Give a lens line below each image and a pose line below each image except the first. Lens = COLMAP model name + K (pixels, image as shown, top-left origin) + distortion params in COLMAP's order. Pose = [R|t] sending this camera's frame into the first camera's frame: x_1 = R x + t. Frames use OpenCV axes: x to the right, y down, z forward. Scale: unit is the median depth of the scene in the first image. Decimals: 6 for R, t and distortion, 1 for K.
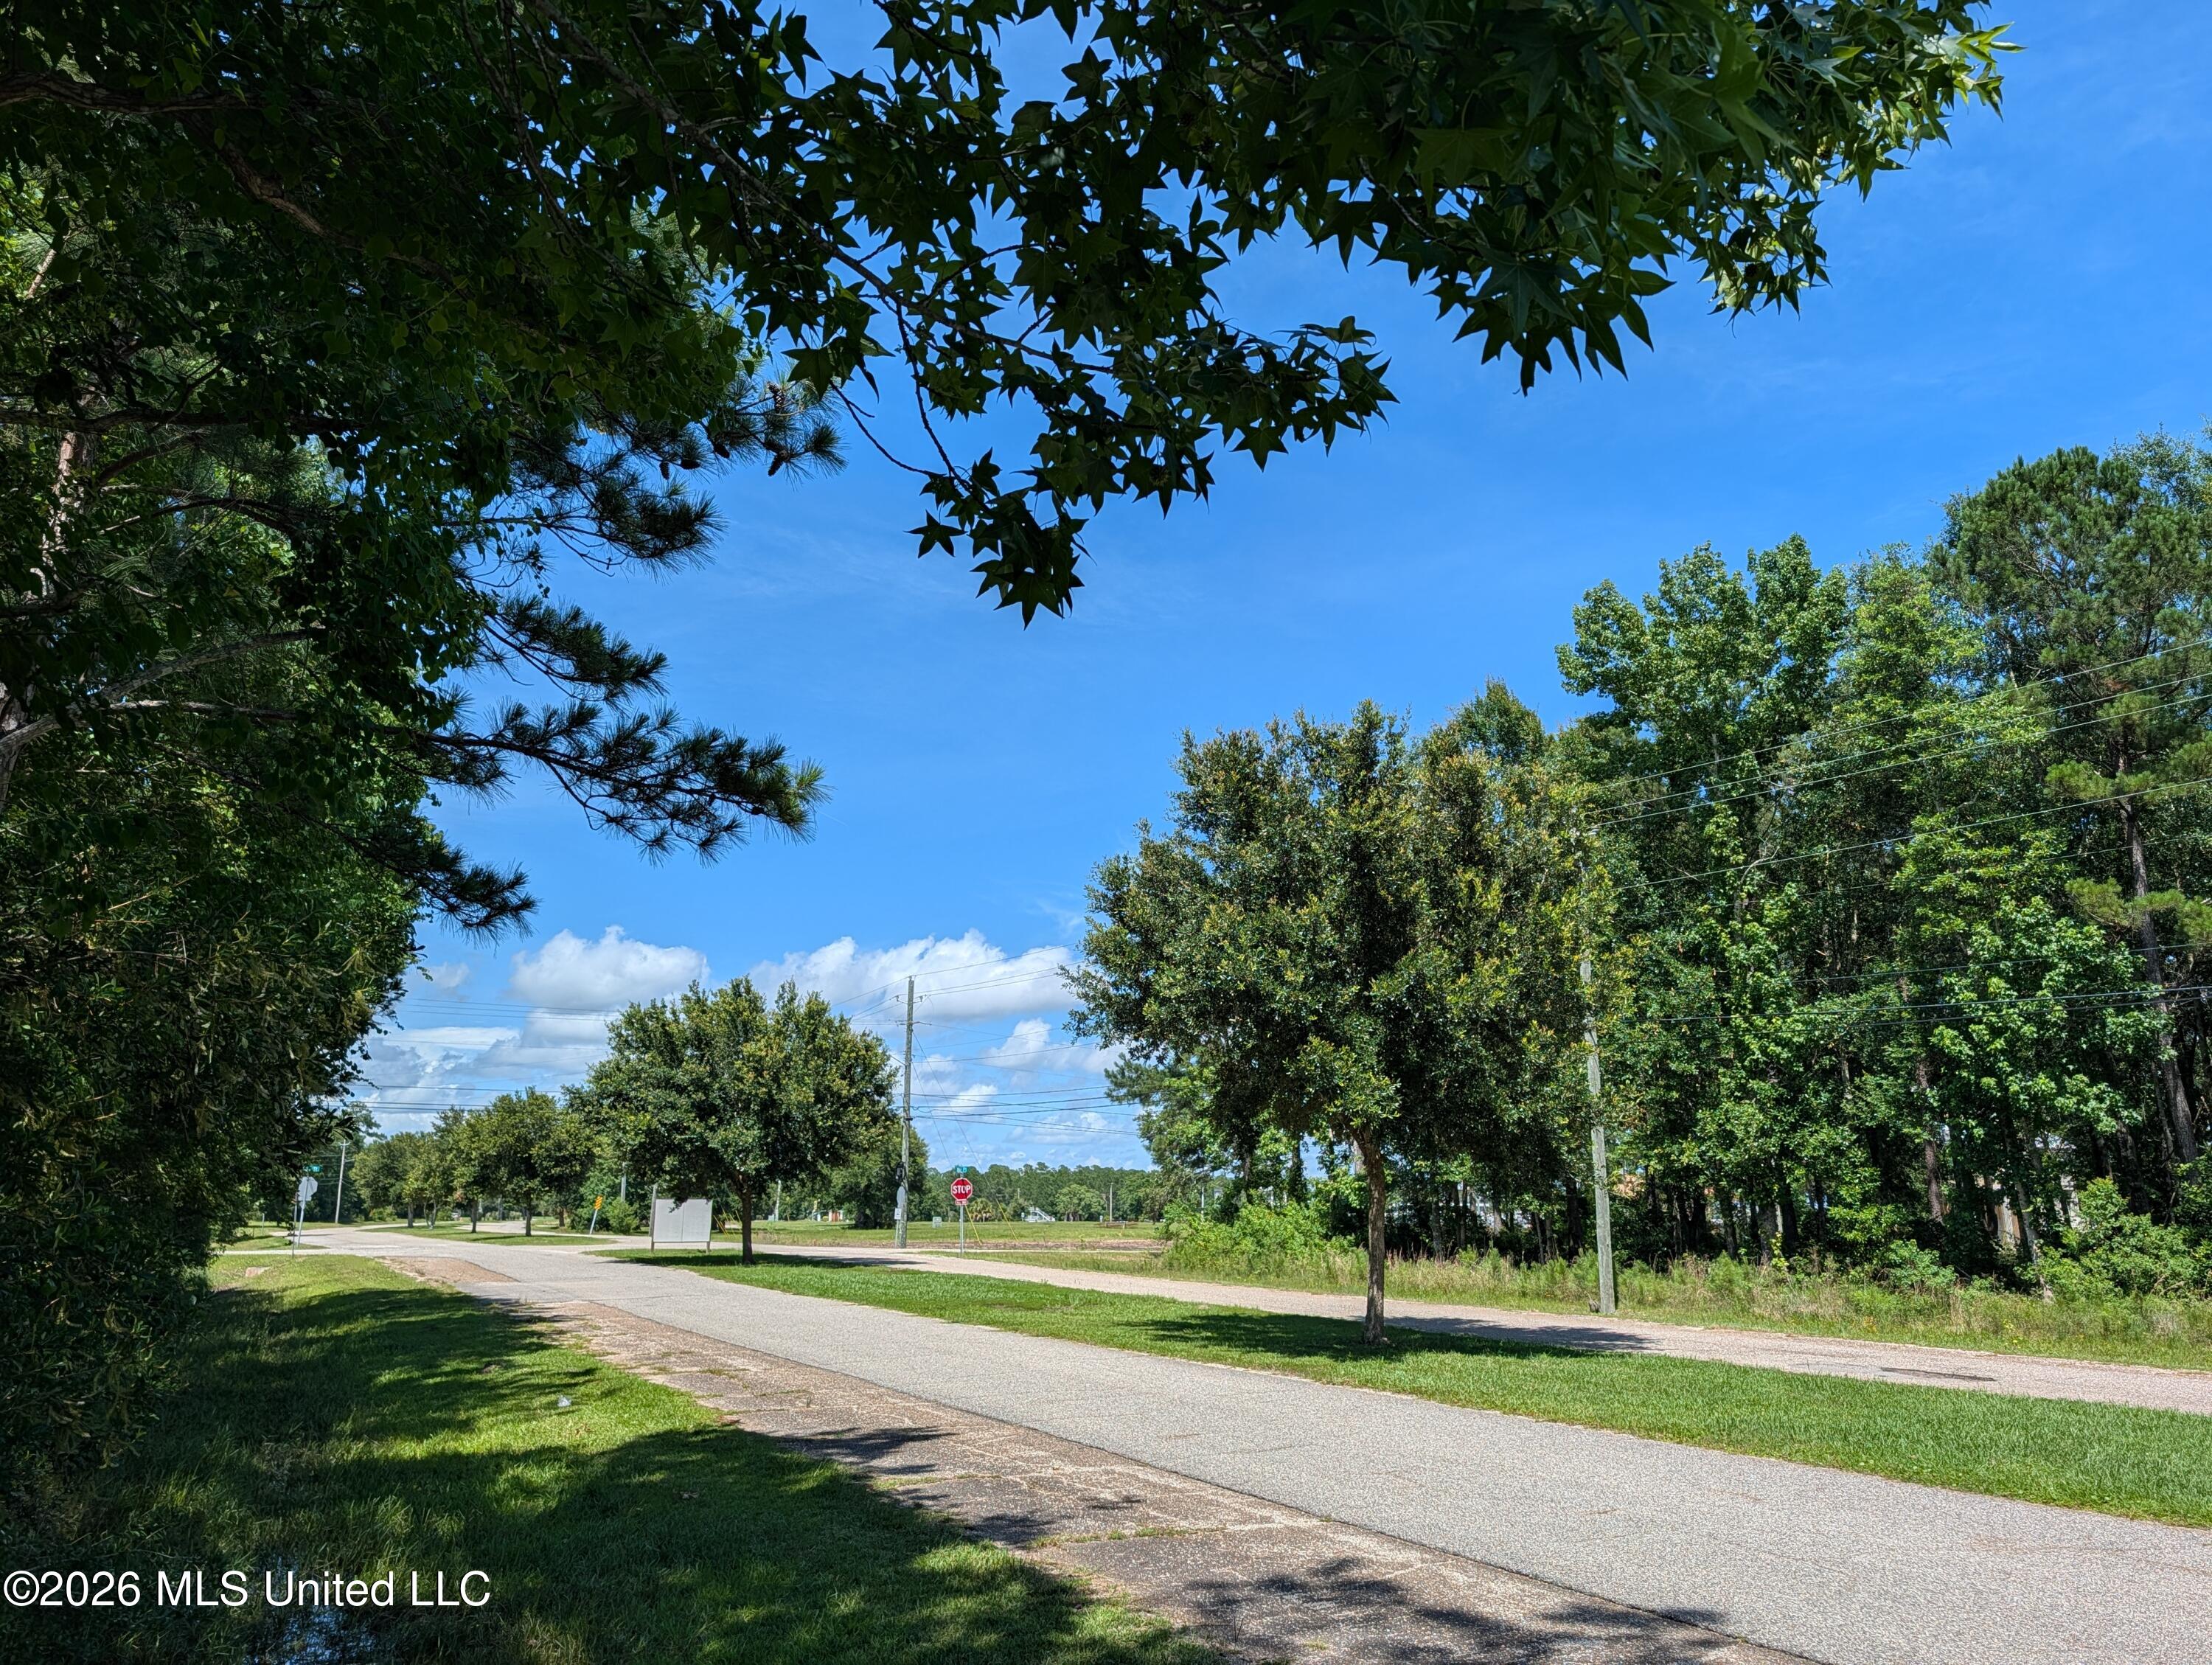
lens RADIAL K [[1594.9, 0, 1121.5], [0, 1594.9, 823.5], [0, 0, 1]] dist [0.021686, 0.006693]
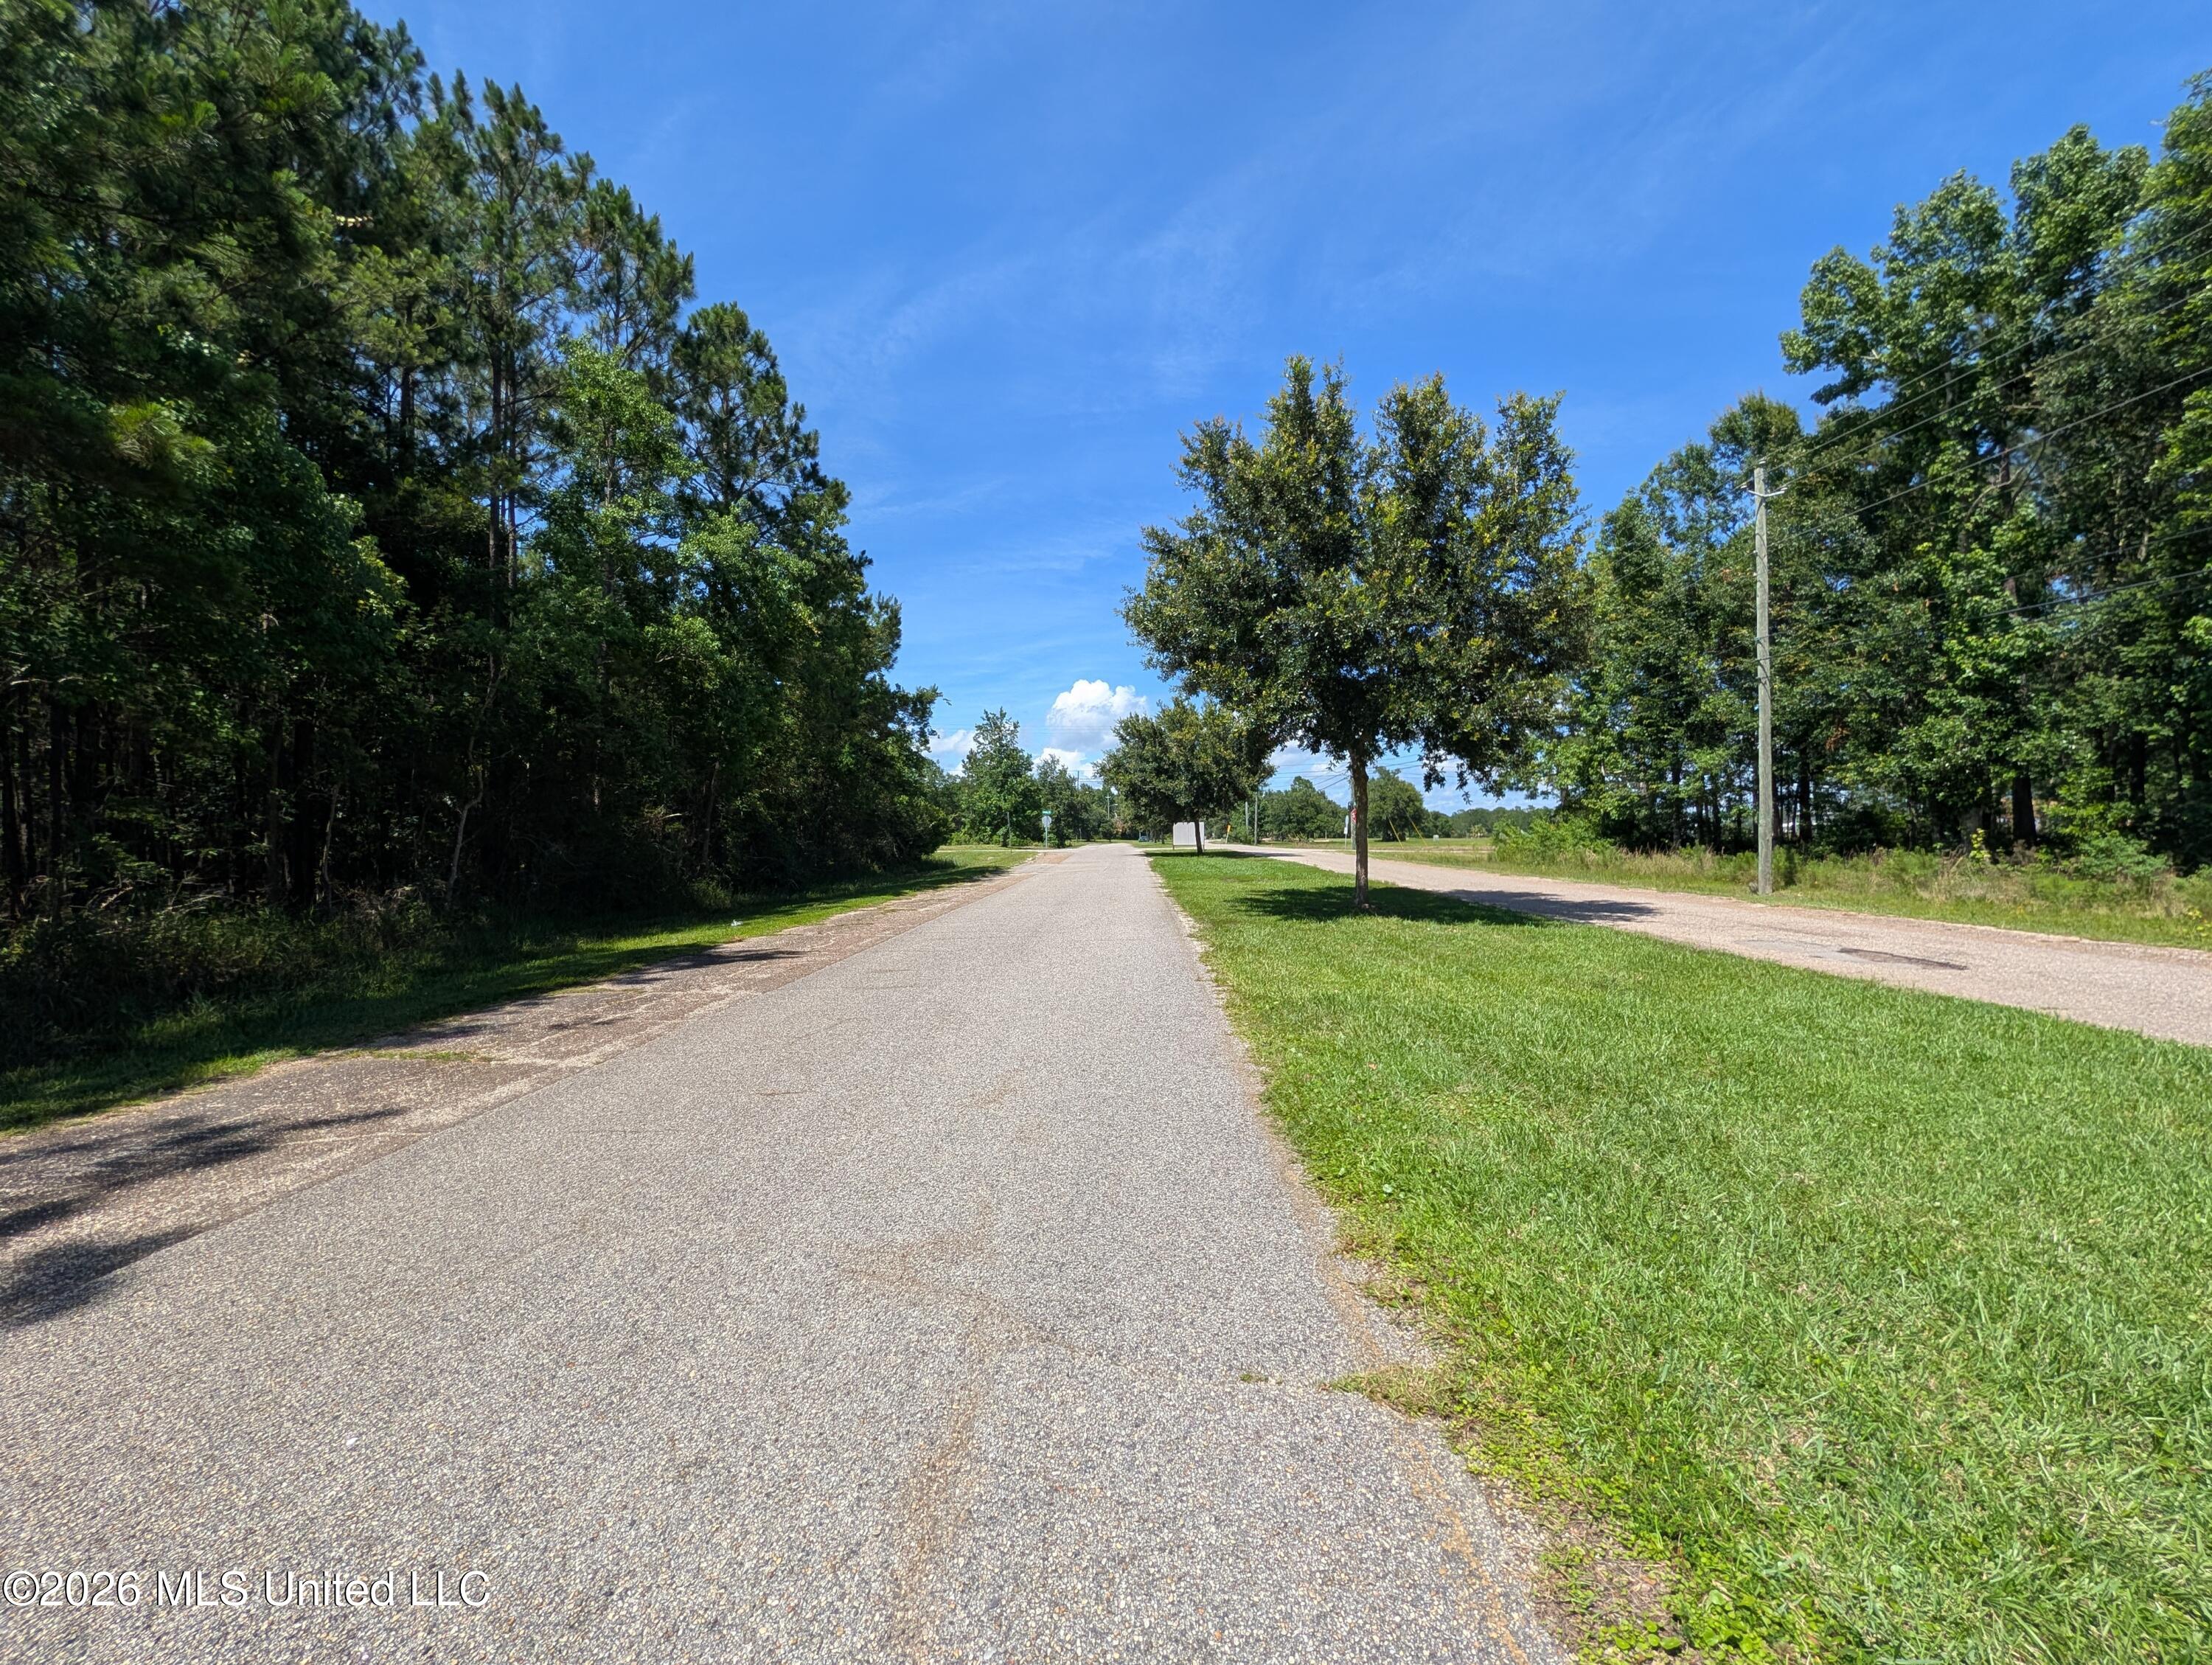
lens RADIAL K [[852.7, 0, 1109.8], [0, 852.7, 835.6], [0, 0, 1]] dist [0.000843, 0.001045]
pose [[0.865028, -0.009336, -0.501637, 0.177501], [0.127585, 0.971053, 0.201936, 0.058210], [0.485231, -0.238681, 0.841179, 0.190051]]
